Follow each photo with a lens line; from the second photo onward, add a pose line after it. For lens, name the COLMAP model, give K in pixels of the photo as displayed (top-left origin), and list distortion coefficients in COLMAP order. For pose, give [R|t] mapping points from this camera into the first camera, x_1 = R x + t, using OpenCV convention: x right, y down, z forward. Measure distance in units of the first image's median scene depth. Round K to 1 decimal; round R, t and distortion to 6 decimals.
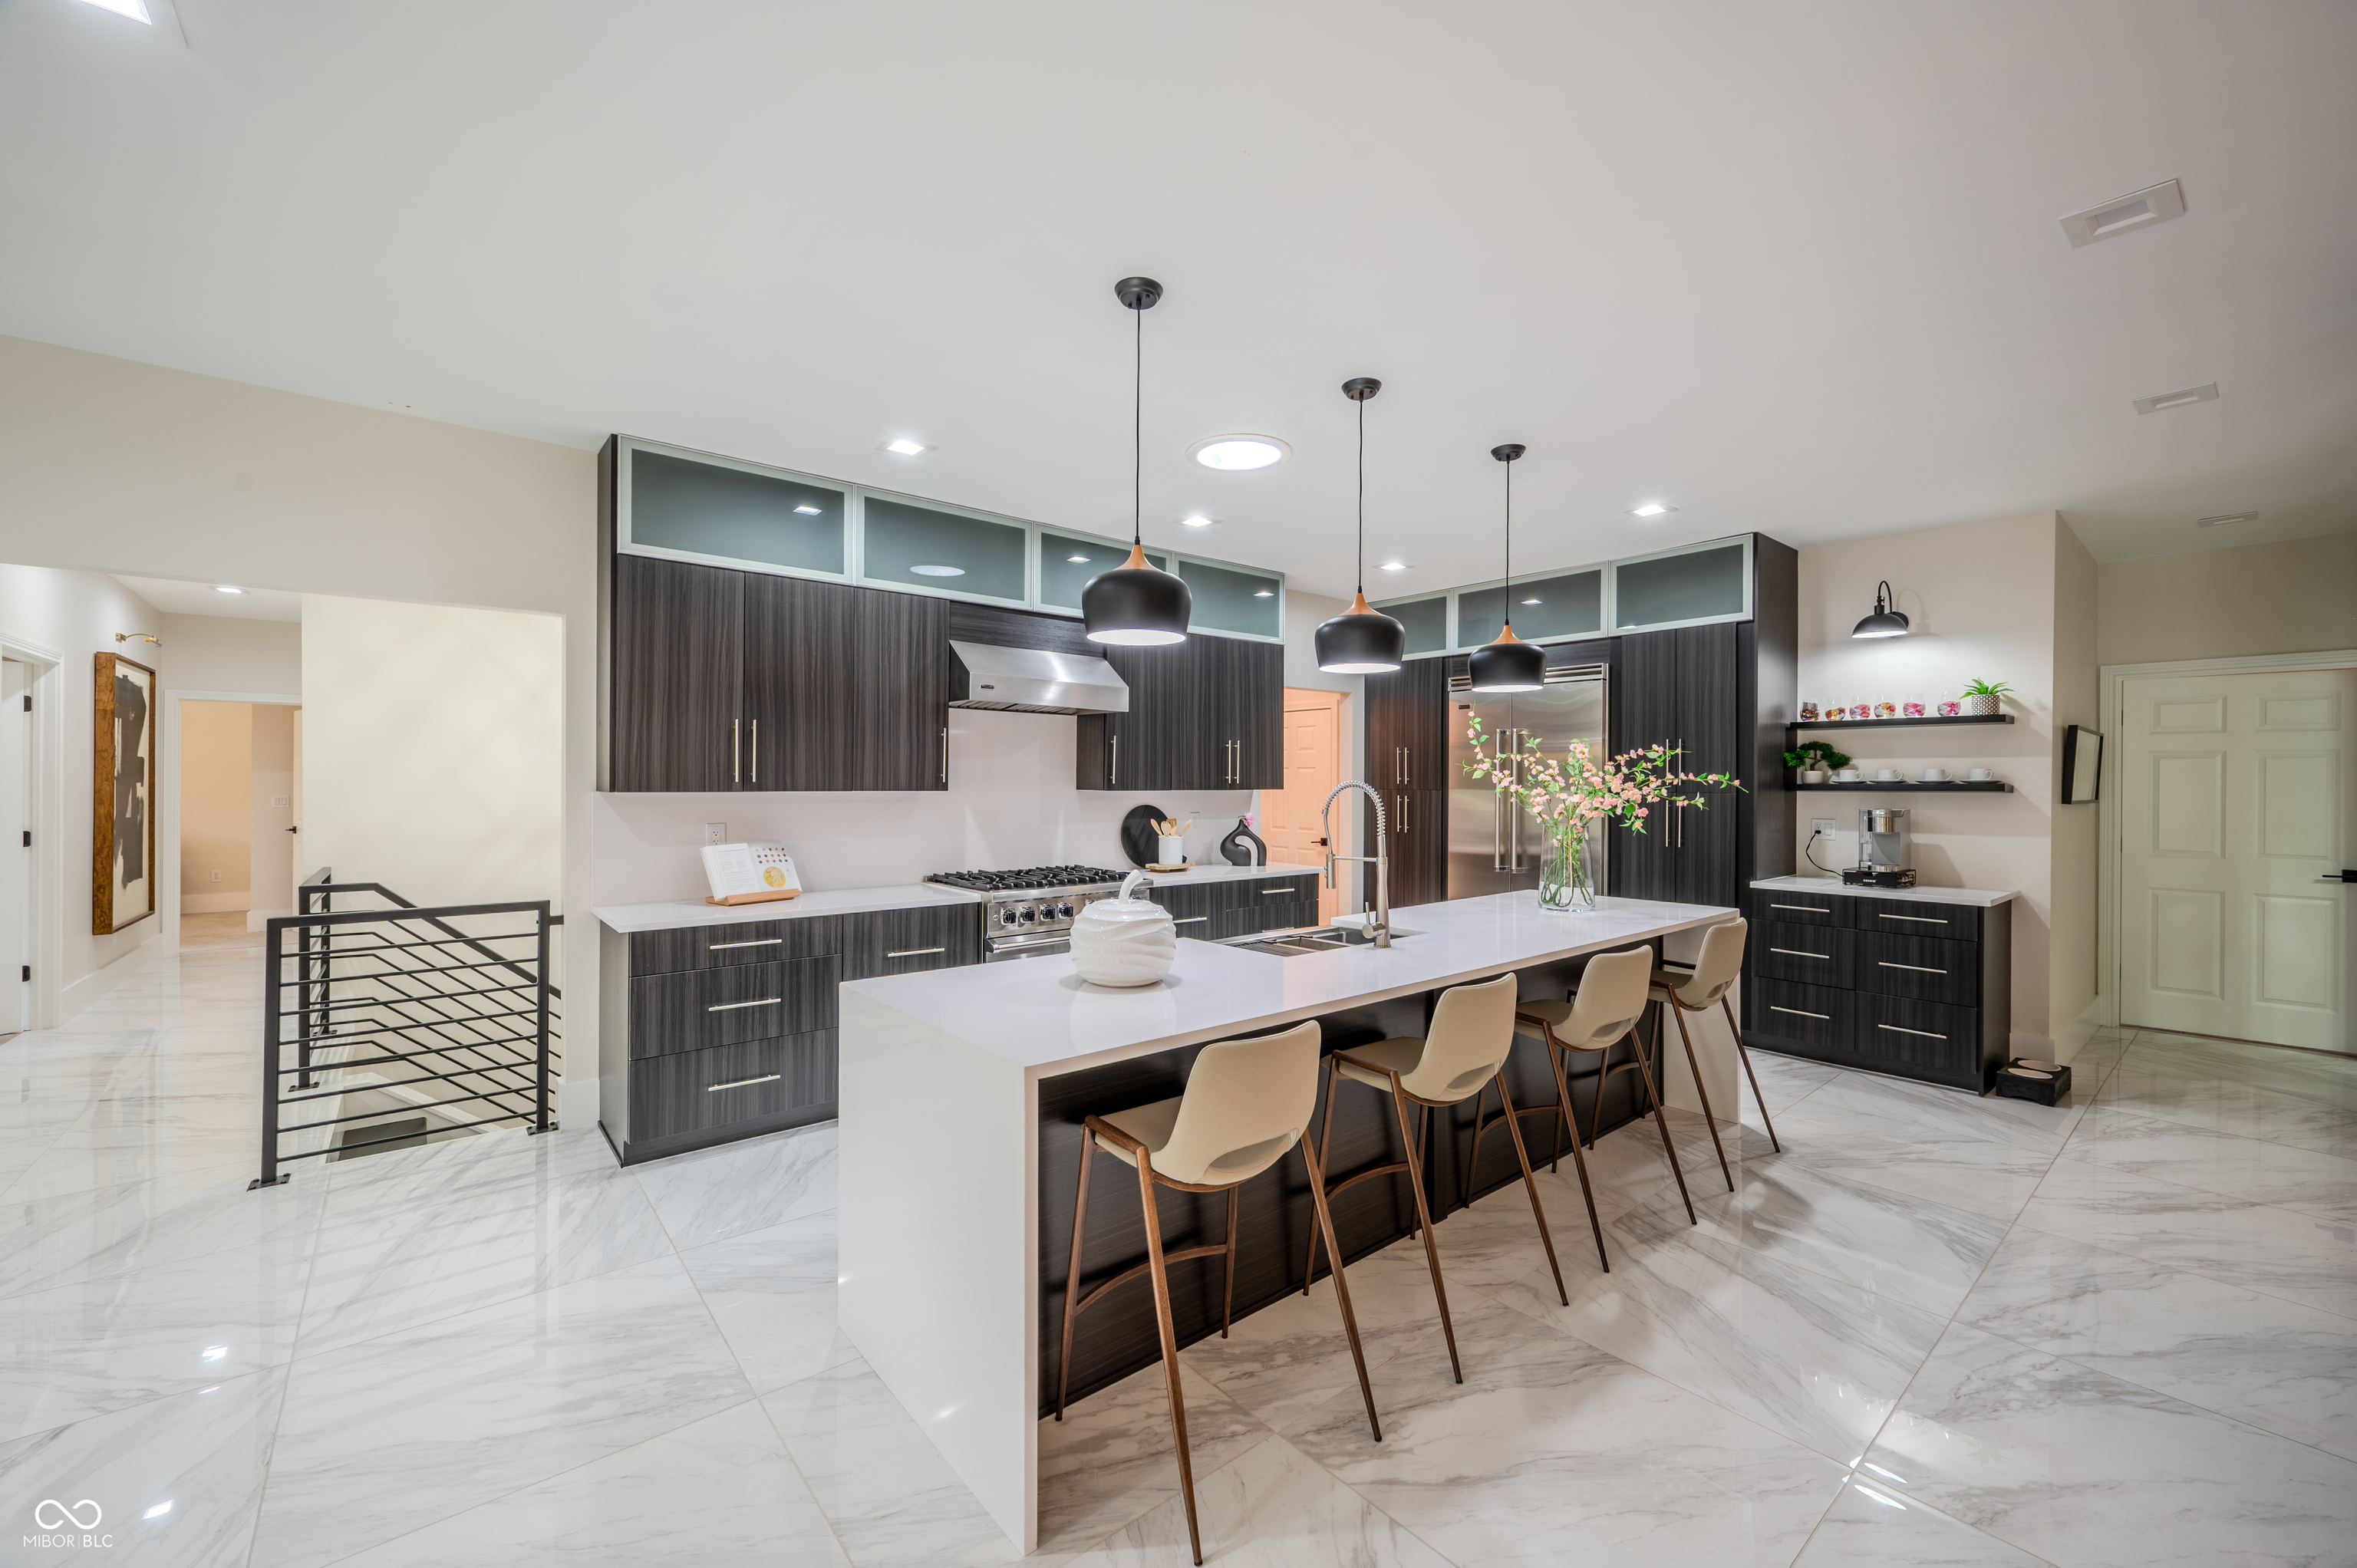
lens RADIAL K [[929.7, 0, 1183.7], [0, 929.7, 790.4], [0, 0, 1]] dist [-0.002904, 0.000297]
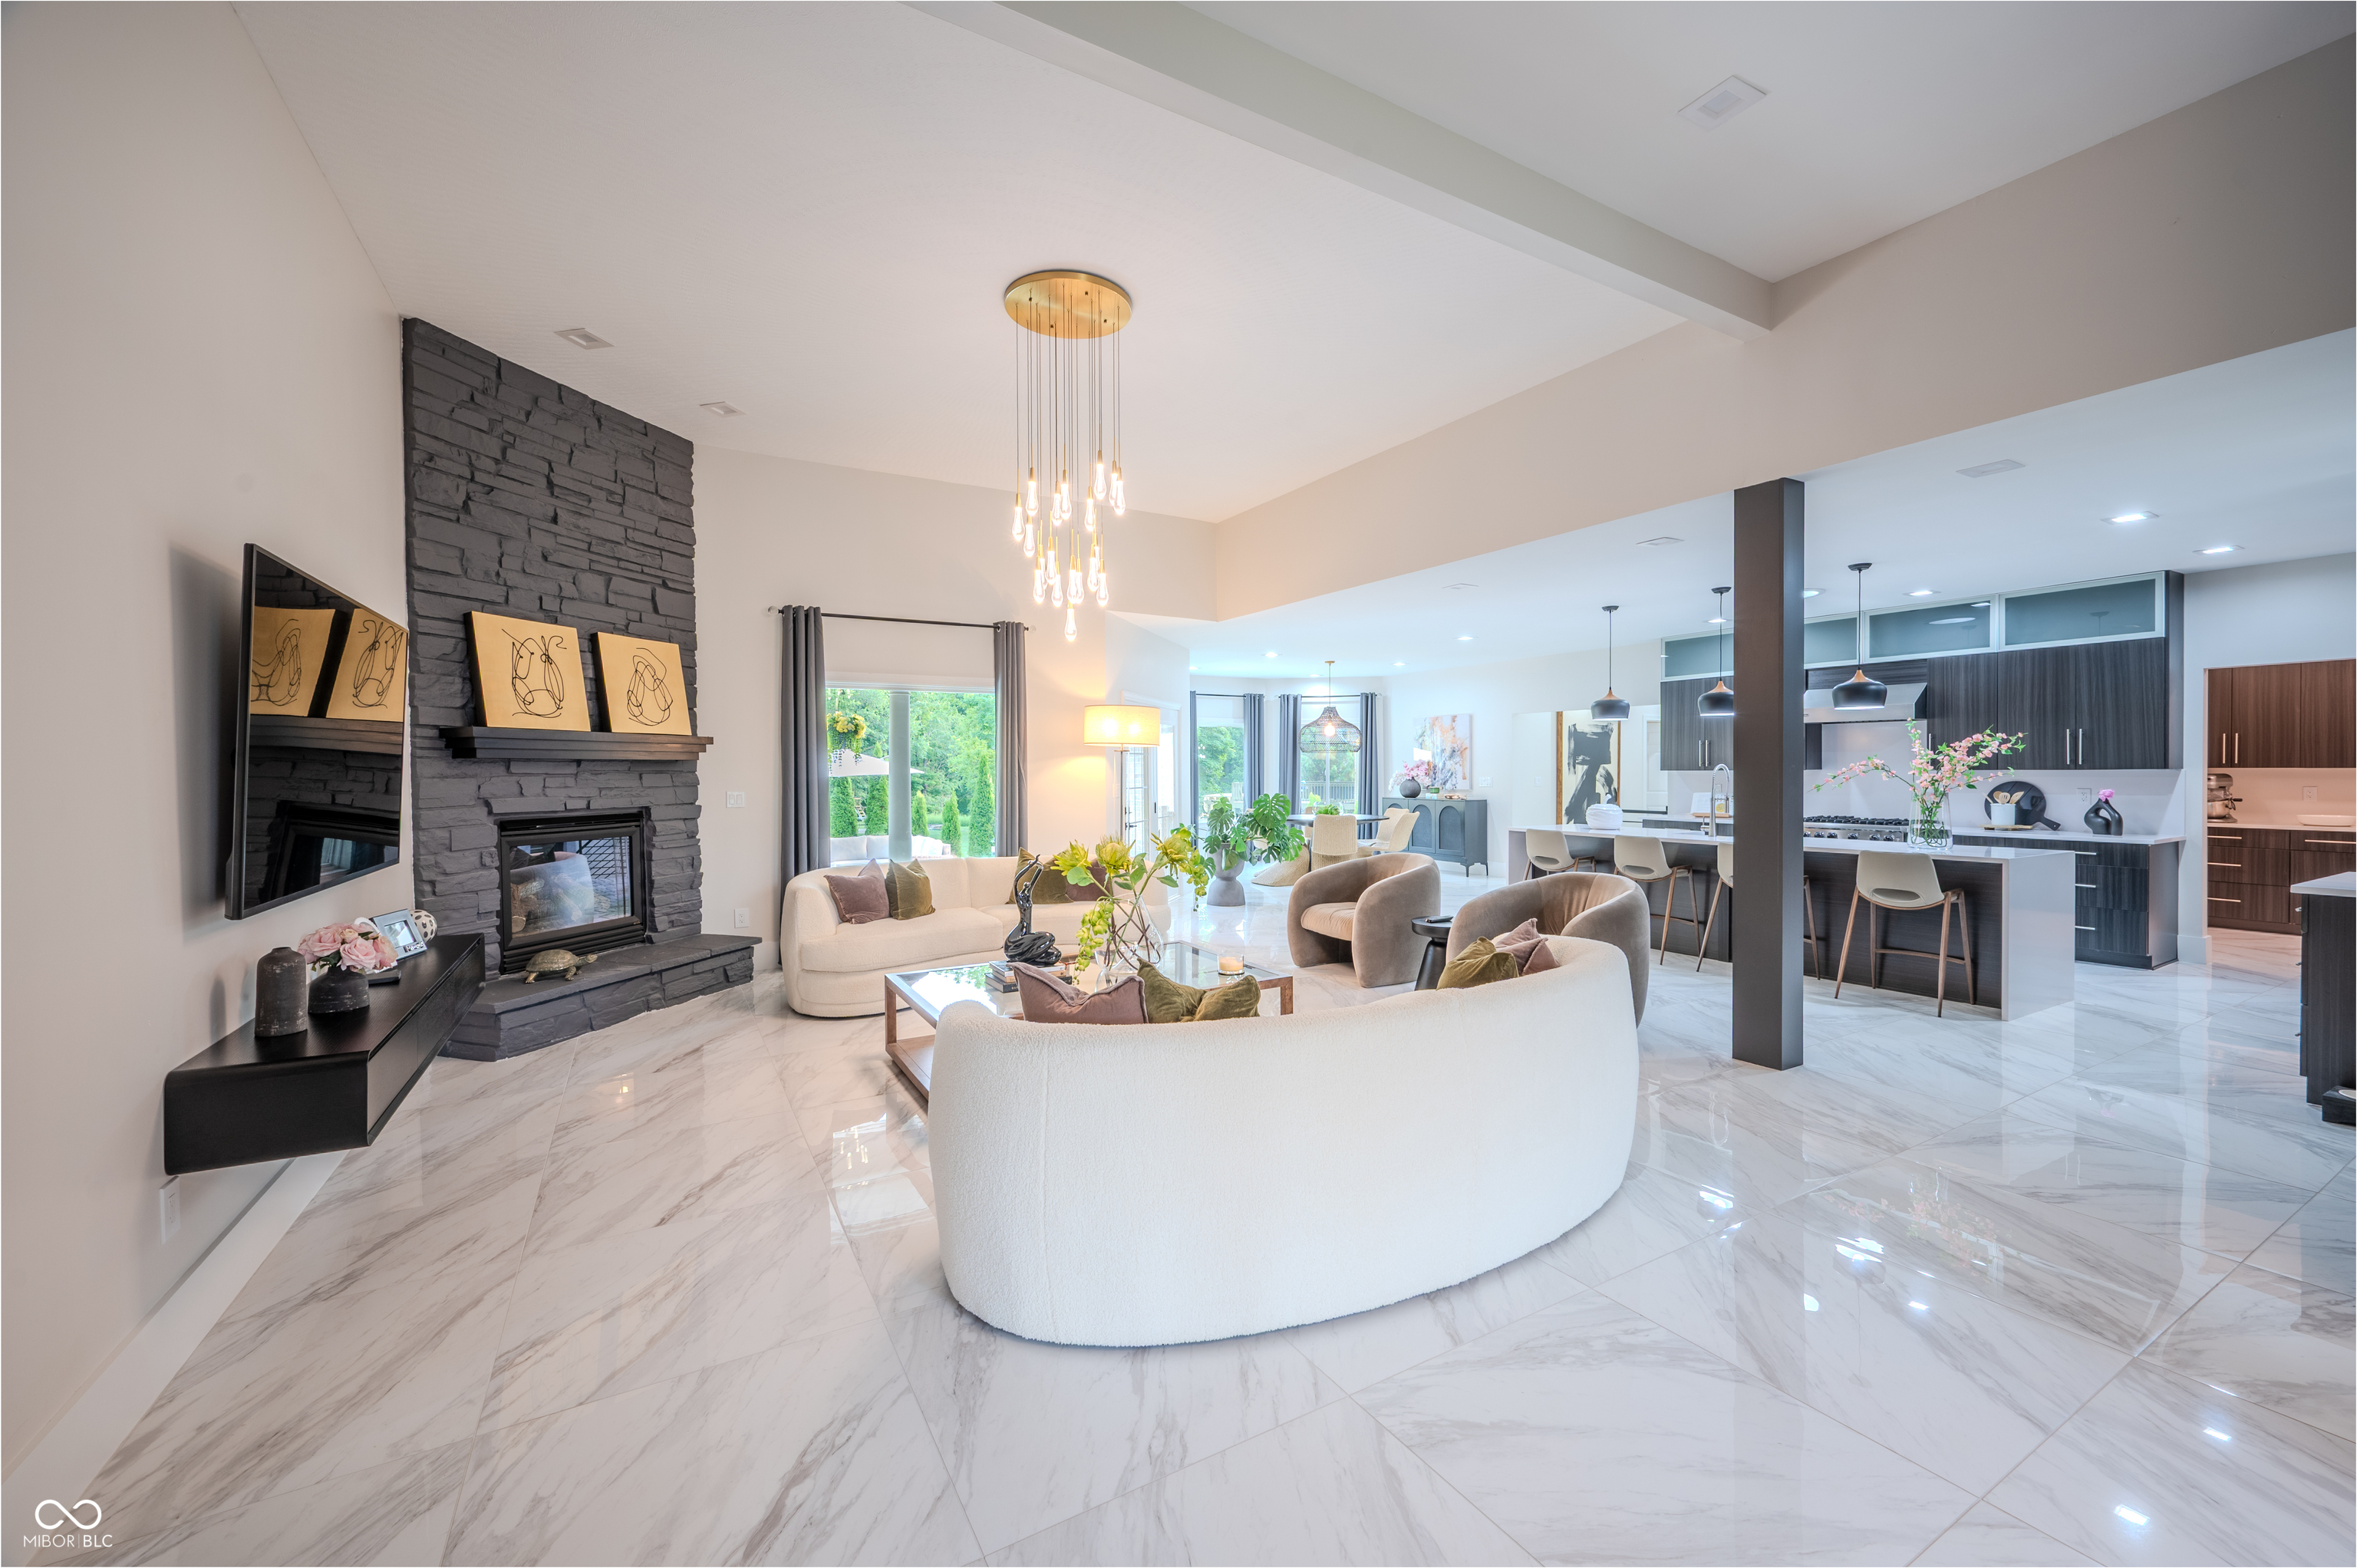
lens RADIAL K [[929.7, 0, 1170.3], [0, 929.7, 781.3], [0, 0, 1]] dist [-0.002904, 0.000297]
pose [[-0.183614, 0.009672, -0.982951, 1.899674], [-0.002709, 0.999943, 0.010345, 0.007470], [0.982995, 0.004562, -0.183577, 0.075087]]
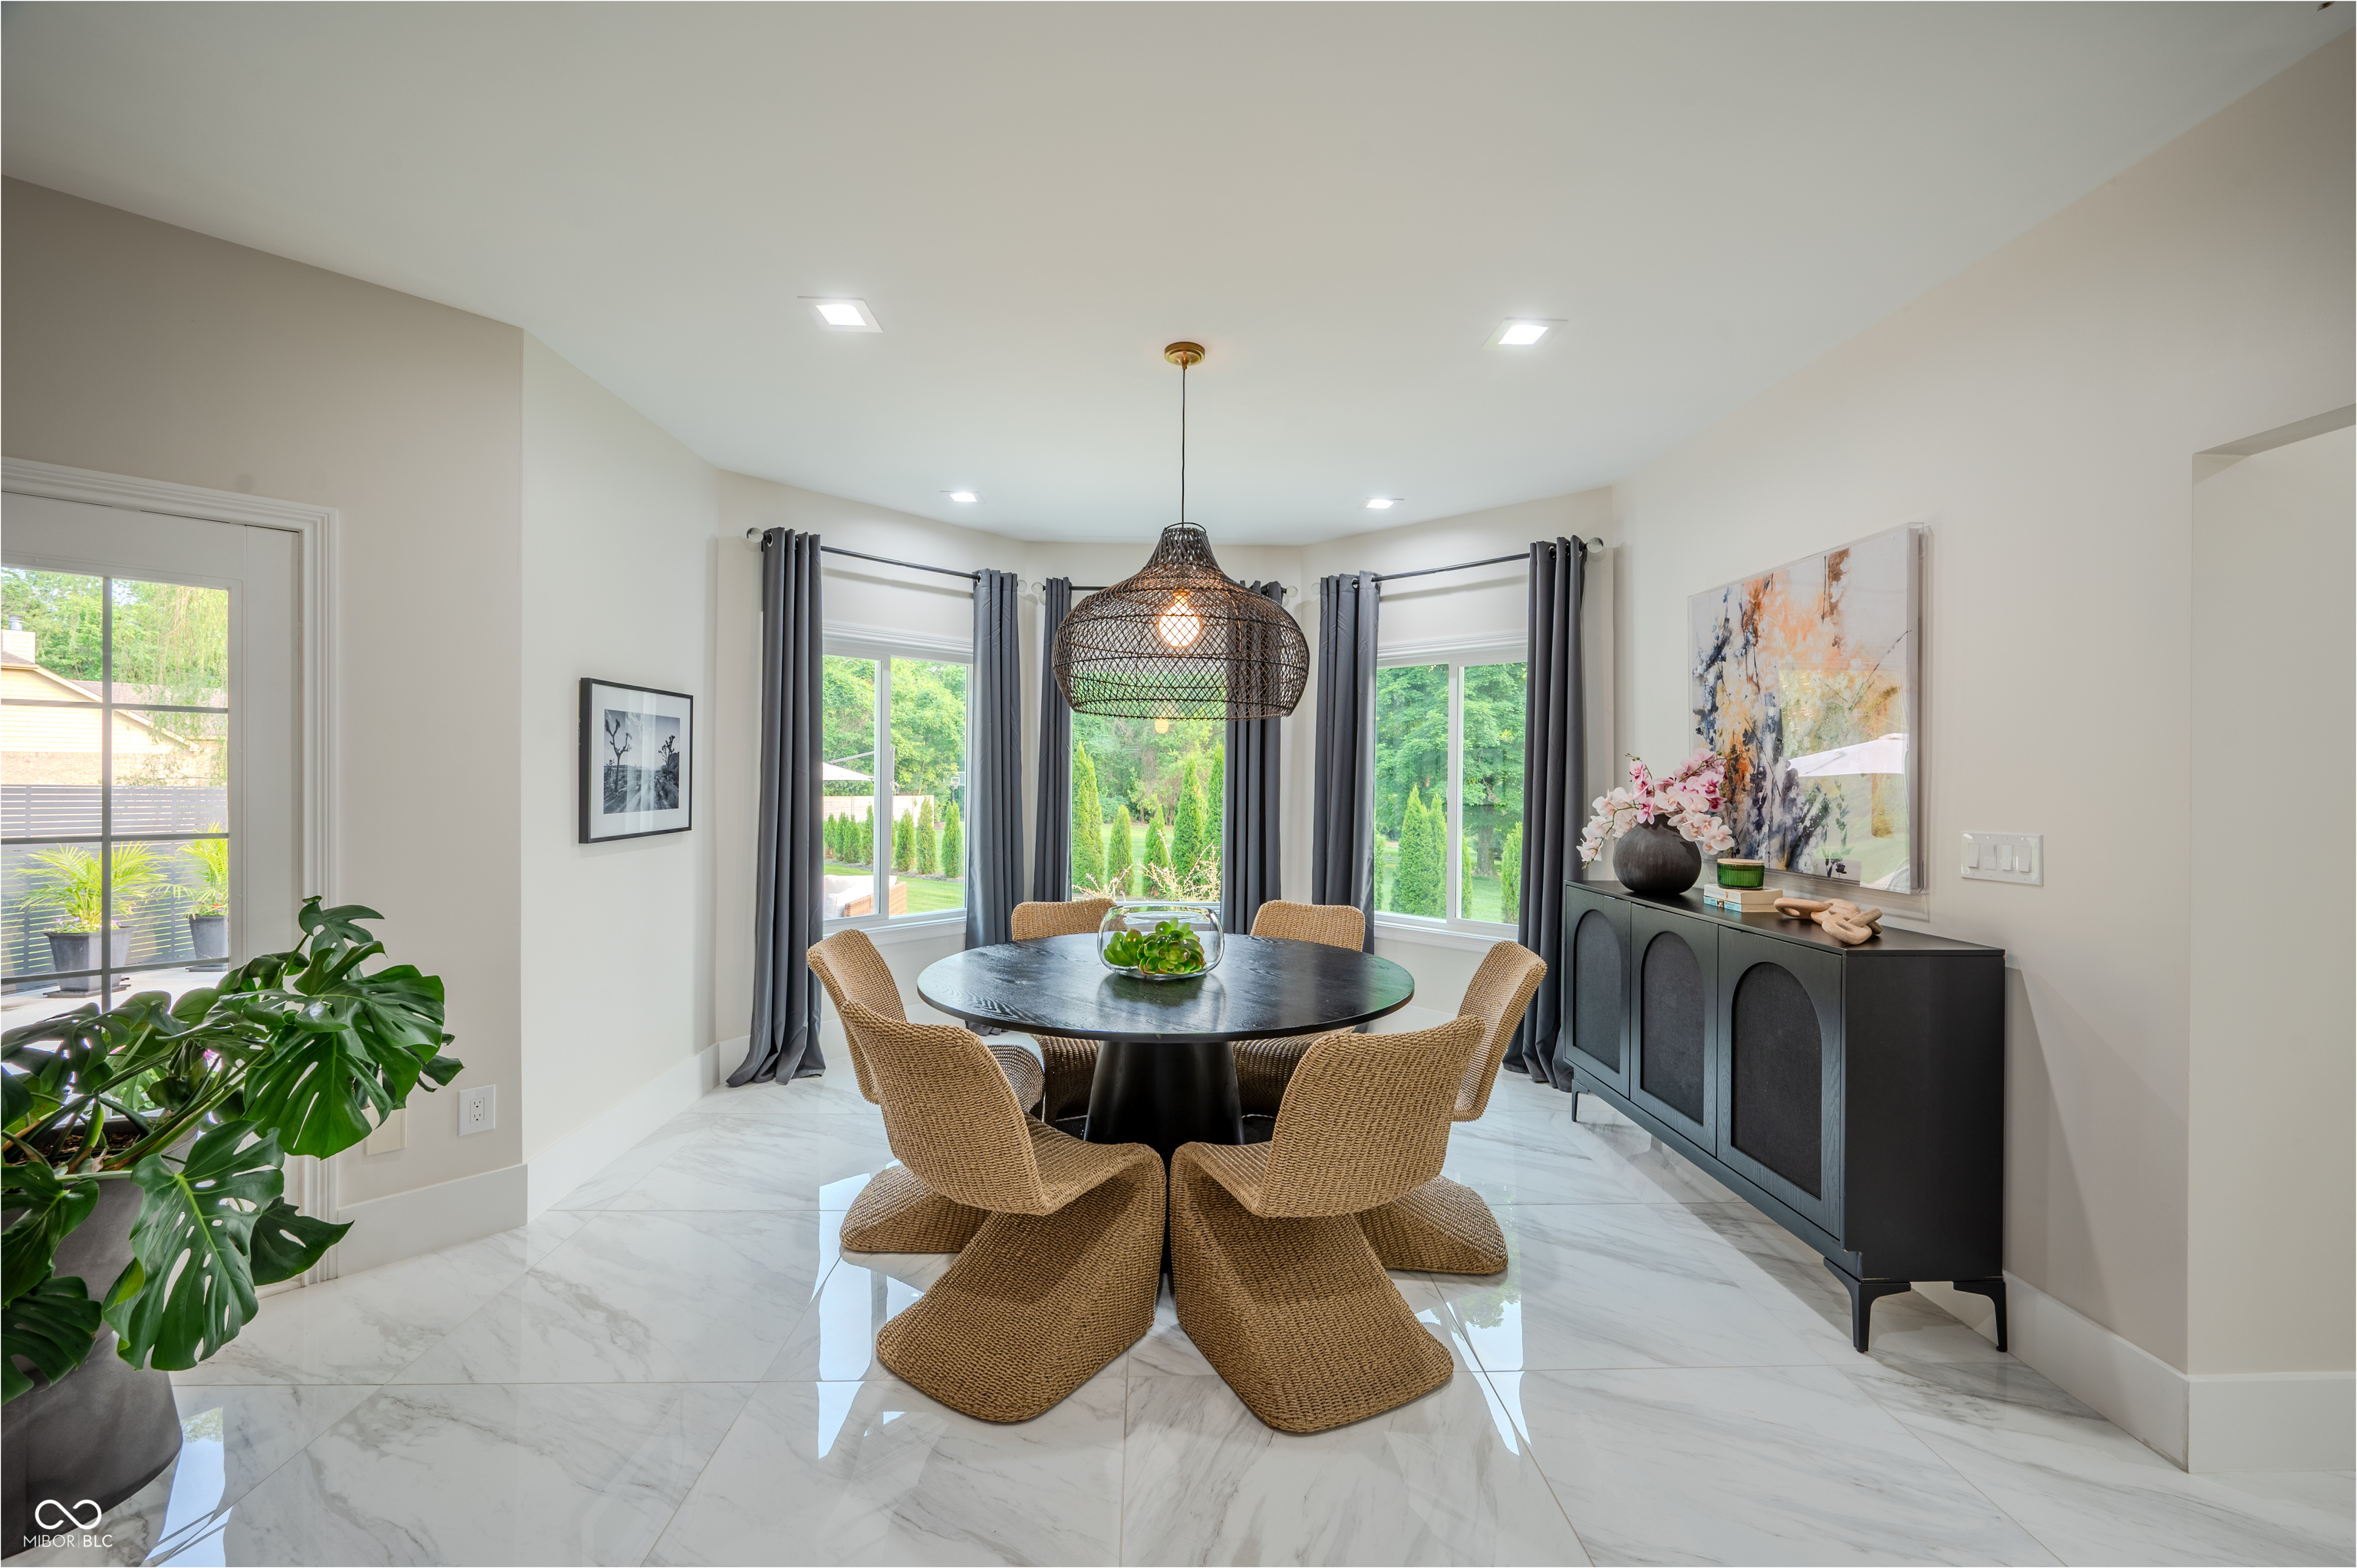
lens RADIAL K [[929.7, 0, 1174.1], [0, 929.7, 776.4], [0, 0, 1]] dist [-0.002904, 0.000297]
pose [[-0.611195, -0.010406, -0.791412, -0.283219], [-0.016302, 0.999867, -0.000557, -0.003425], [0.791312, 0.012561, -0.611283, 0.441060]]
